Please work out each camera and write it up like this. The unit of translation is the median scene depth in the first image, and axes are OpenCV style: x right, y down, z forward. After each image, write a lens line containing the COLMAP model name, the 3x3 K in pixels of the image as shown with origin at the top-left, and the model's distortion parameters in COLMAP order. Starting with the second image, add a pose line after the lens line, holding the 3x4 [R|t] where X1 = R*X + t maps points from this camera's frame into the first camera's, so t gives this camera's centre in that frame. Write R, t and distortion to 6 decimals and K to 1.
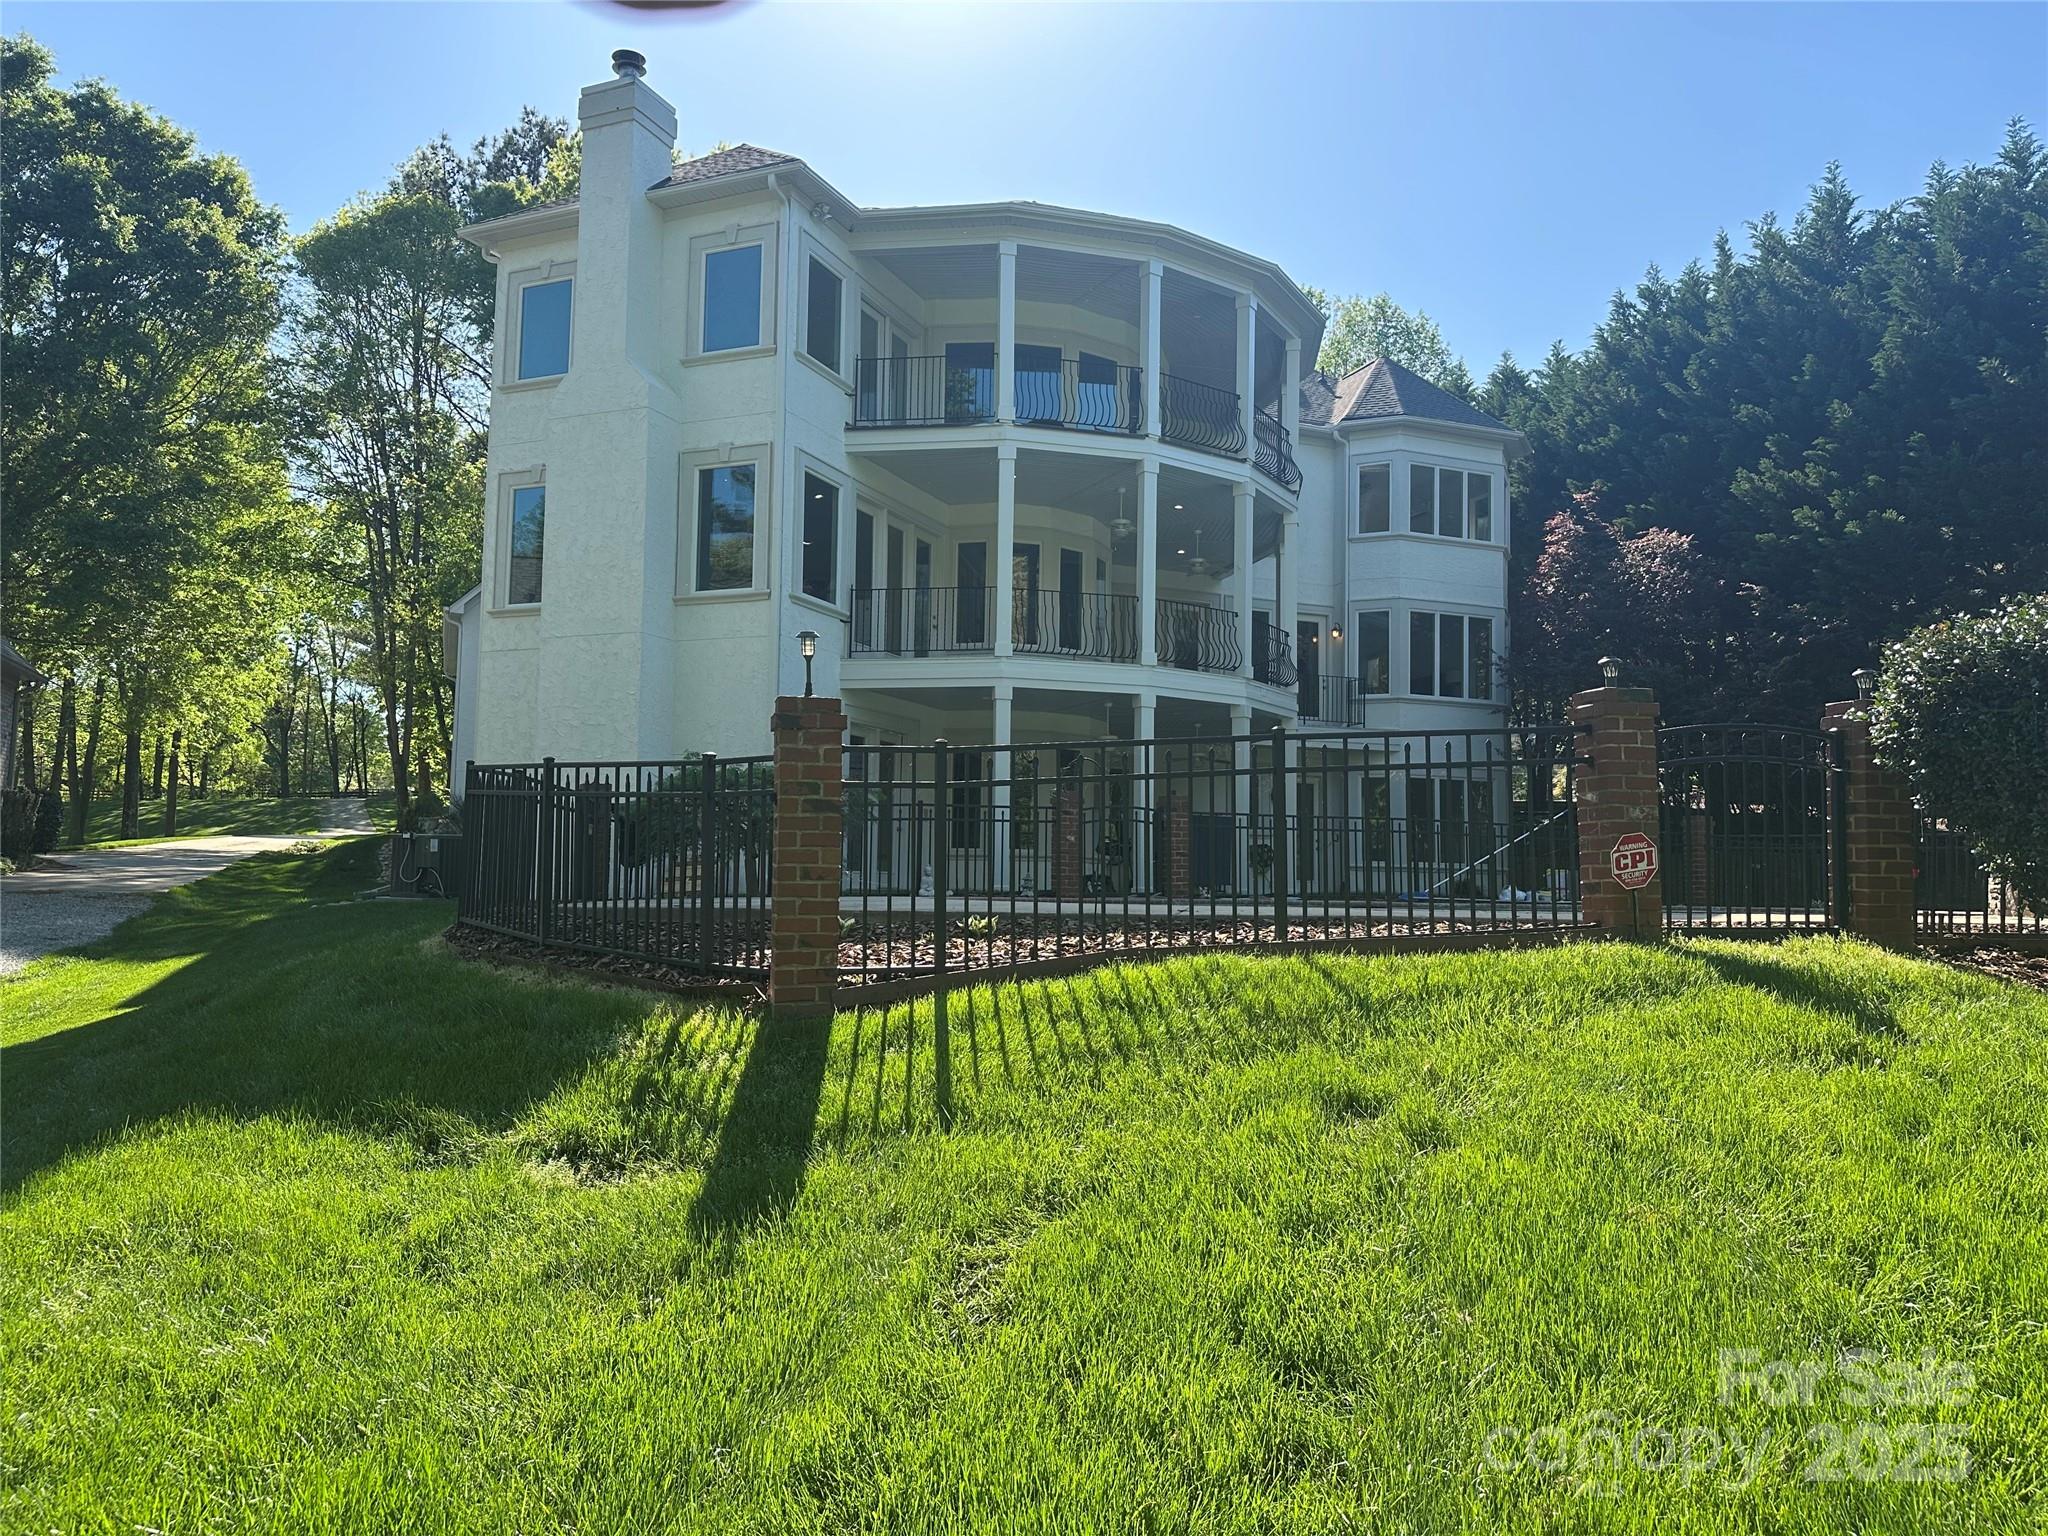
lens RADIAL K [[1422.9, 0, 1069.6], [0, 1422.9, 772.2], [0, 0, 1]] dist [0.062778, -0.081058]
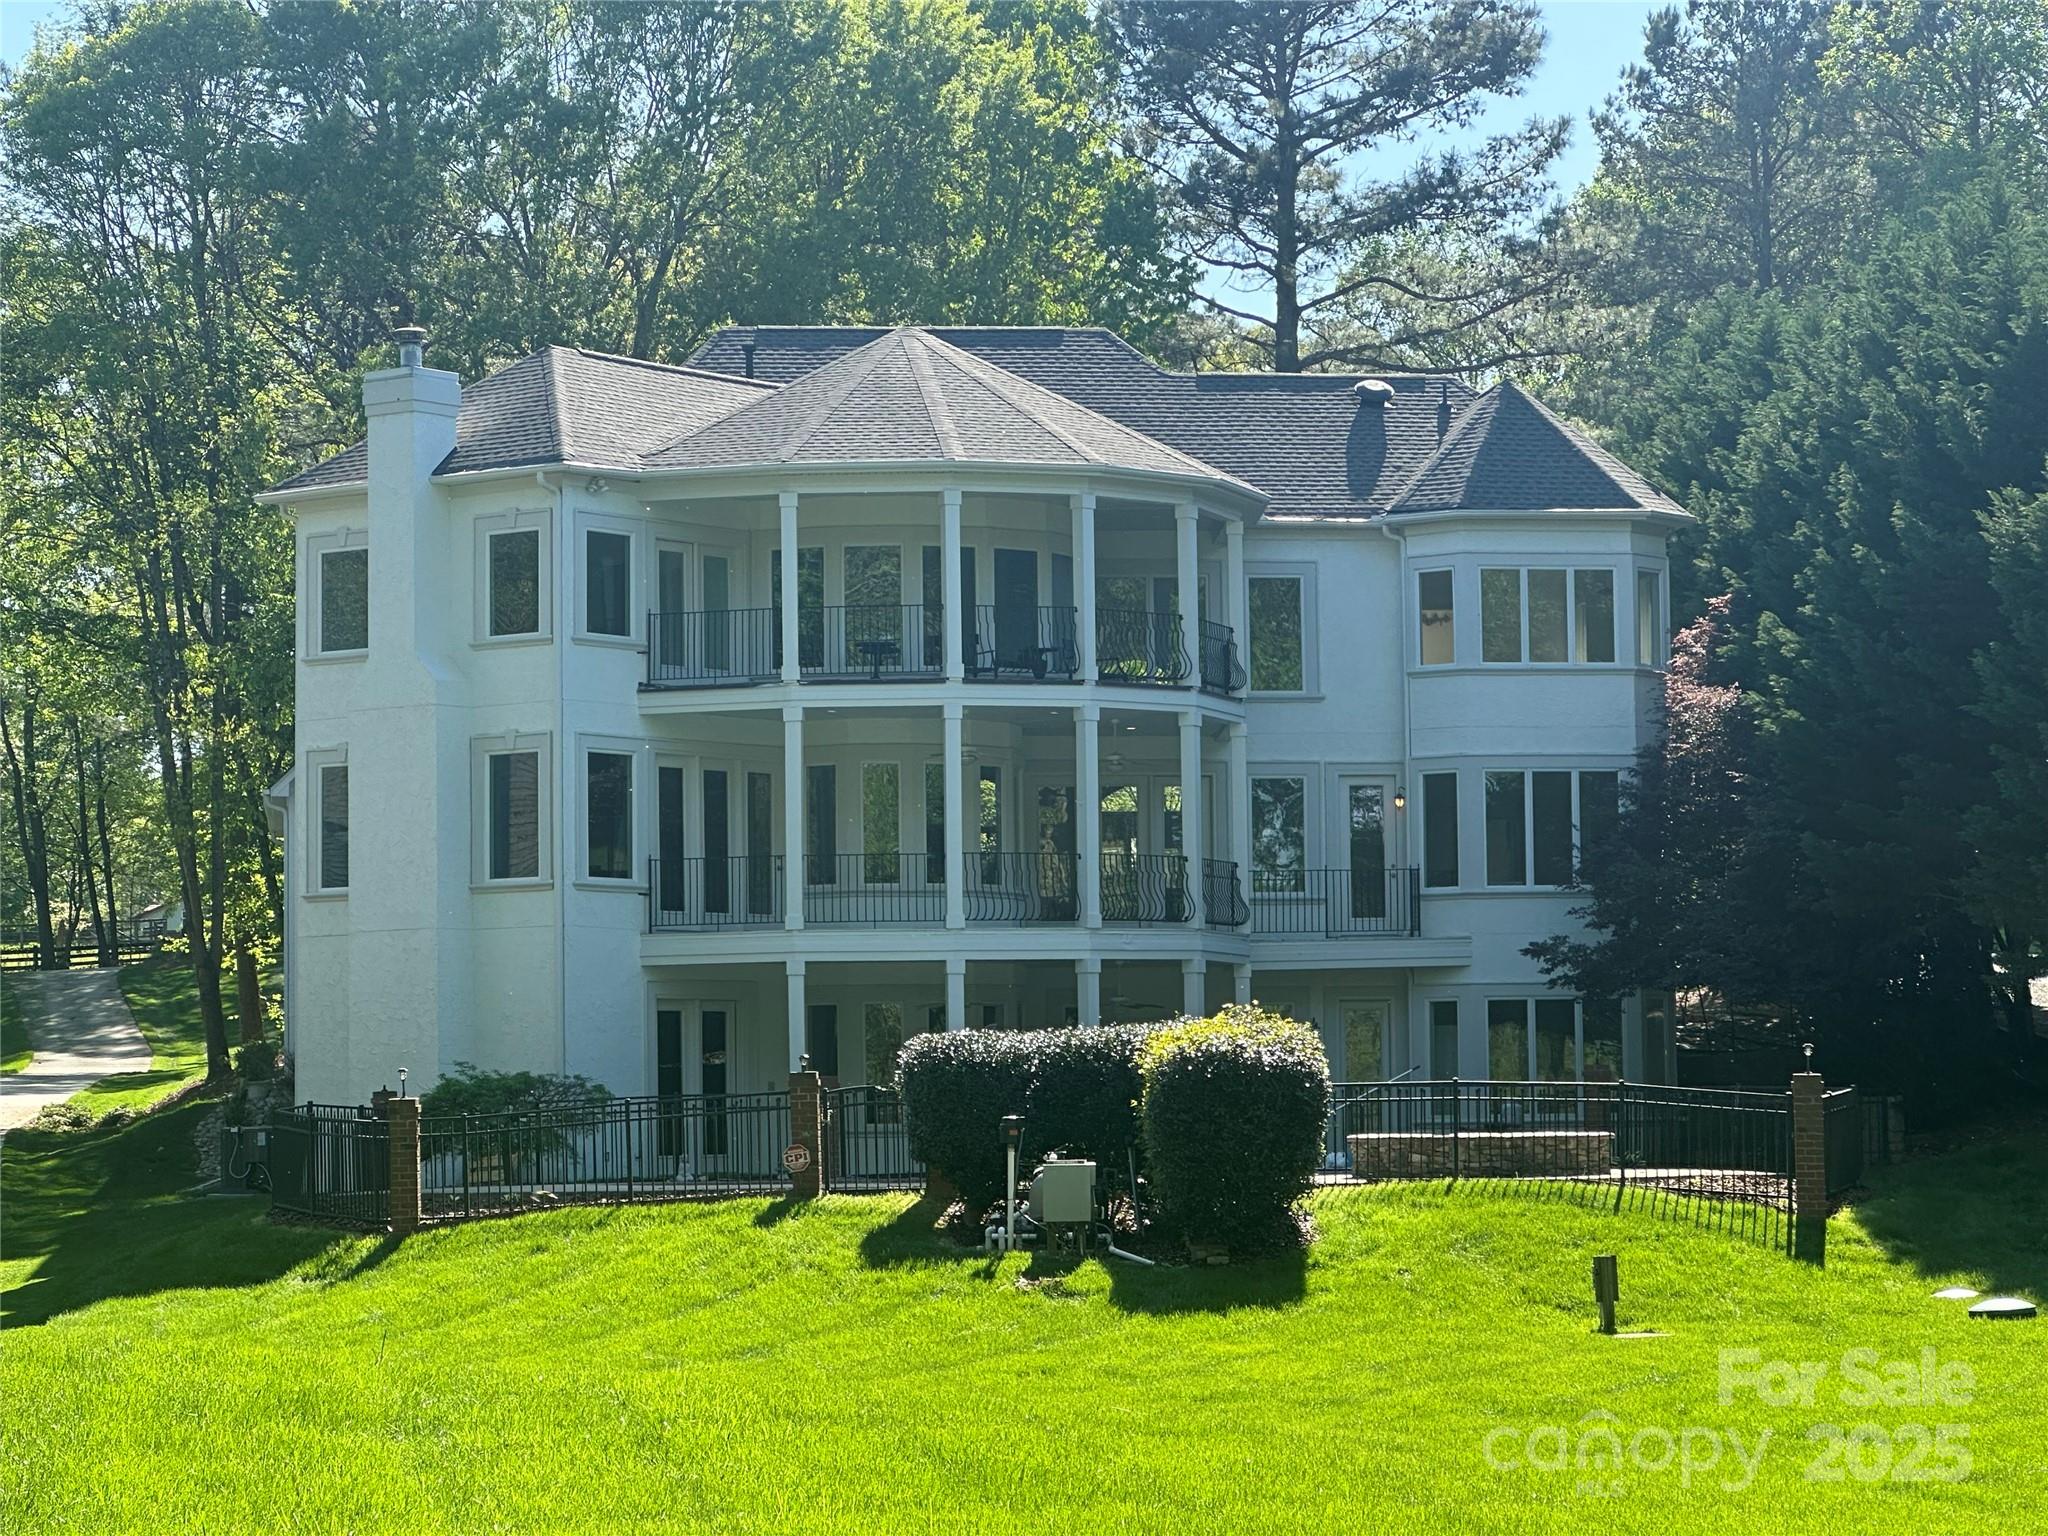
lens RADIAL K [[4774.2, 0, 1024.2], [0, 4774.2, 768.3], [0, 0, 1]] dist [-0.073207, 0.000000]
pose [[0.965639, -0.042339, -0.256416, 0.893510], [0.043826, 0.999039, 0.000085, -0.175582], [0.256166, -0.011320, 0.966566, -1.983654]]
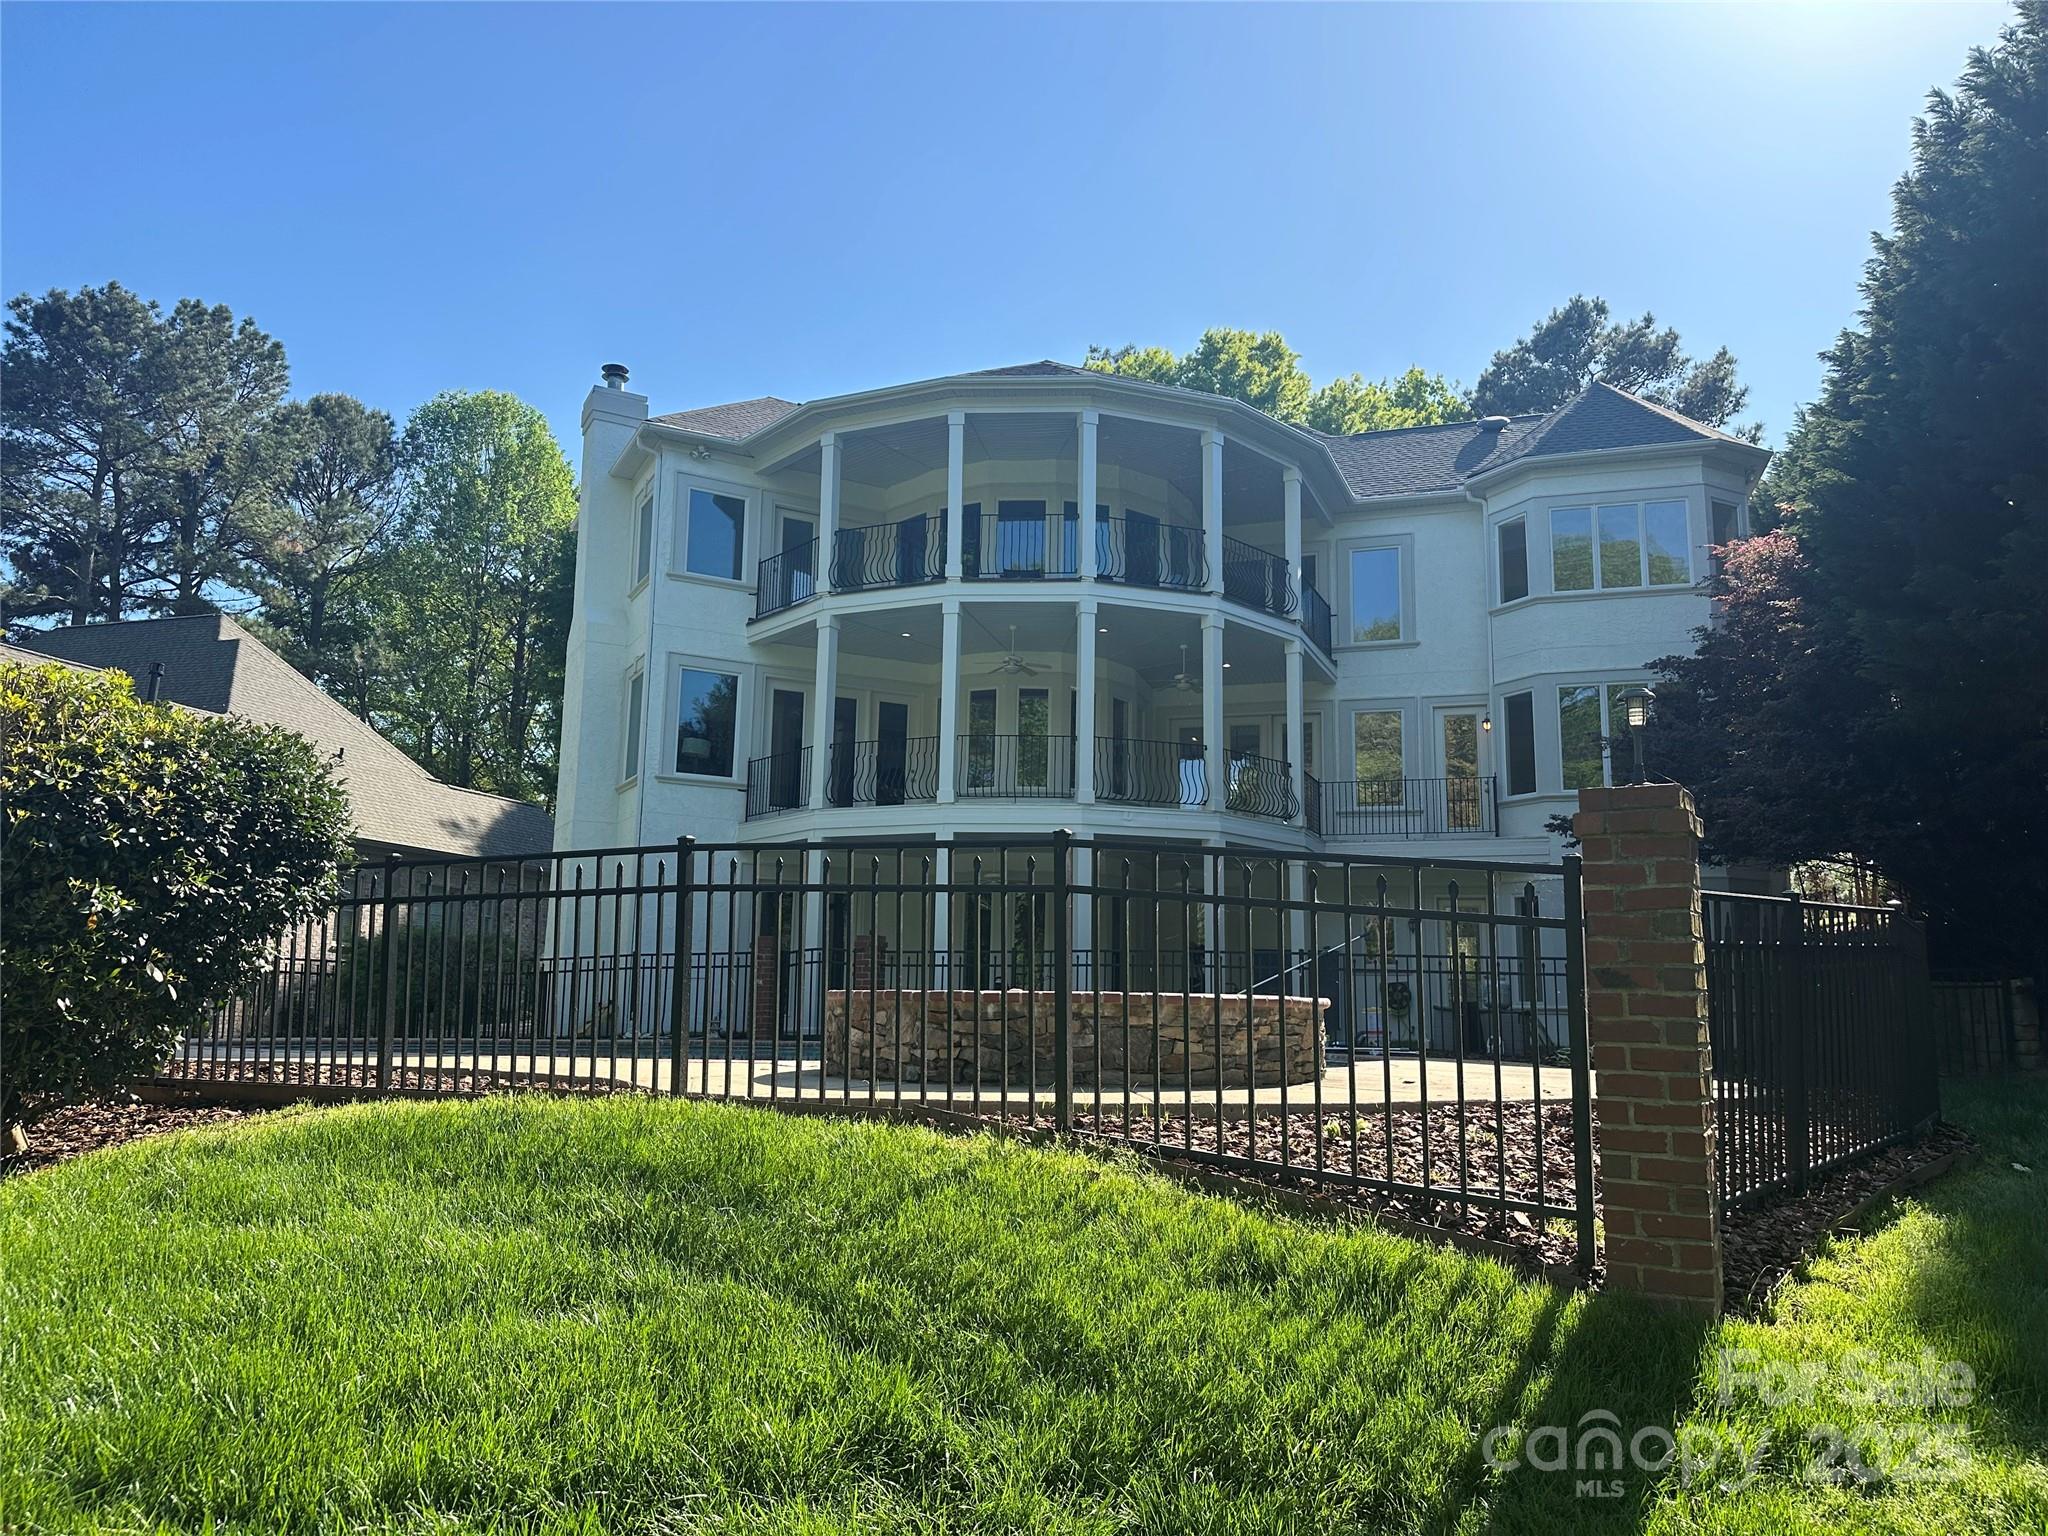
lens RADIAL K [[1422.9, 0, 1026.9], [0, 1422.9, 778.6], [0, 0, 1]] dist [0.062778, -0.081058]
pose [[0.774253, -0.103281, -0.624392, 0.712894], [0.044768, 0.993061, -0.108751, 0.017788], [0.631291, 0.056248, 0.773504, 0.263115]]
